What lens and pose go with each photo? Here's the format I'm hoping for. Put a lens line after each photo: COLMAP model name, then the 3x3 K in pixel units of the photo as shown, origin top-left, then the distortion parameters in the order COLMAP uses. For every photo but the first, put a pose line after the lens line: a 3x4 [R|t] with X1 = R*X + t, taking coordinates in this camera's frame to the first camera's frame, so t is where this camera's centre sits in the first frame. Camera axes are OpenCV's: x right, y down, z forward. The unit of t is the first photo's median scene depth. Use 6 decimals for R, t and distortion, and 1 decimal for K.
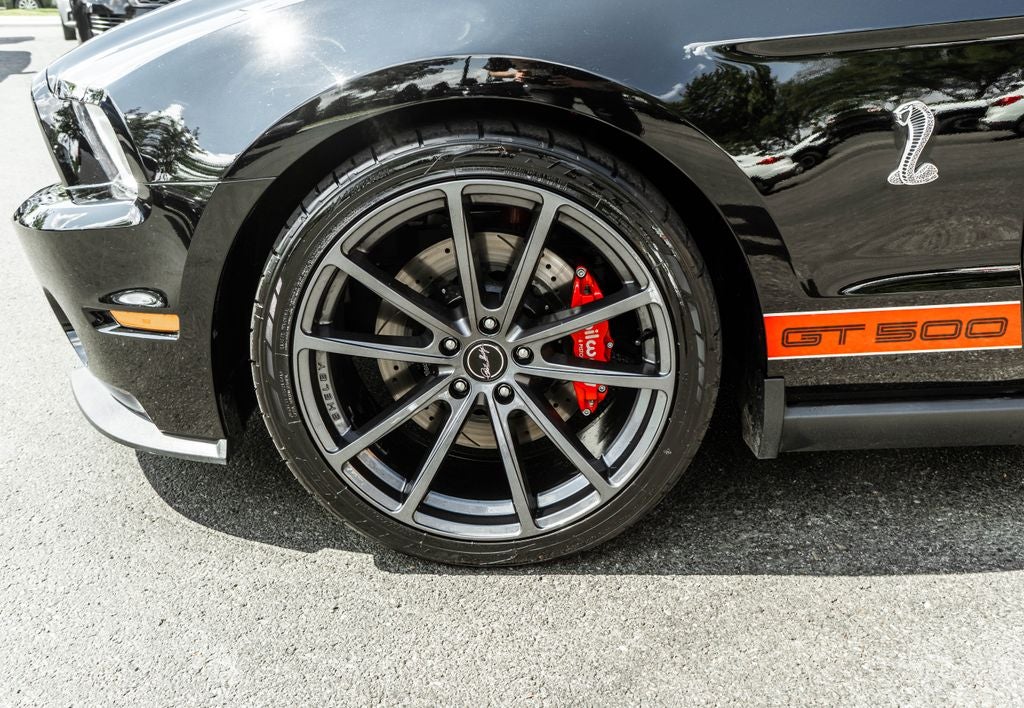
lens RADIAL K [[904.7, 0, 499.7], [0, 904.7, 354.6], [0, 0, 1]] dist [-0.017119, 0.000011]
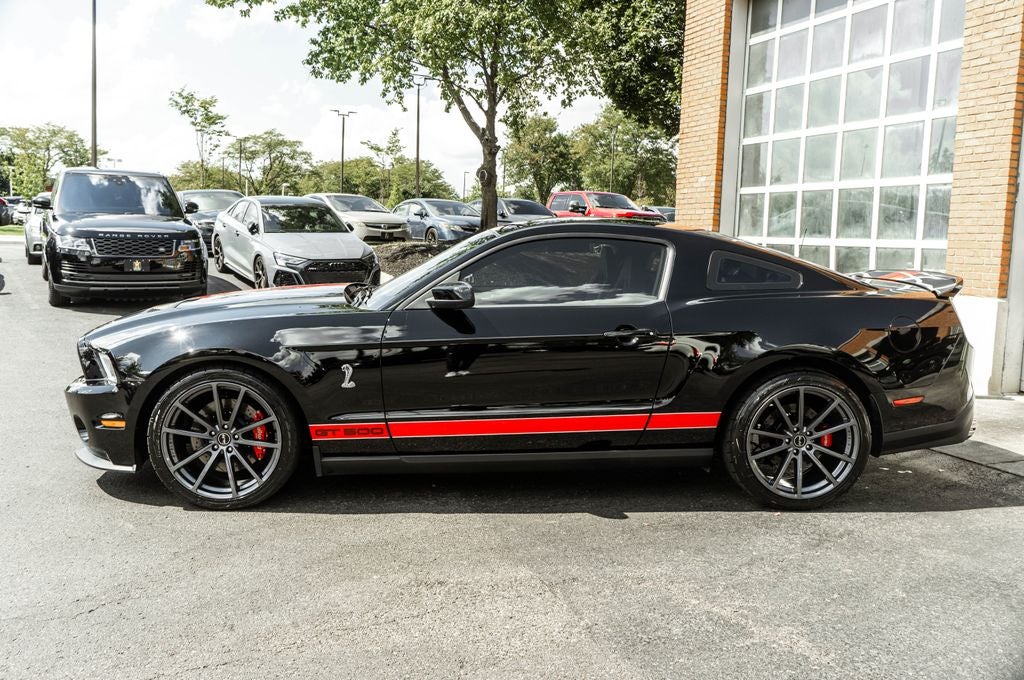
lens RADIAL K [[862.2, 0, 506.0], [0, 862.2, 325.5], [0, 0, 1]] dist [-0.007239, 0.000508]
pose [[0.995017, 0.040282, 0.091210, 0.666719], [-0.015228, 0.965423, -0.260245, 0.389191], [-0.098540, 0.257559, 0.961225, -2.070388]]
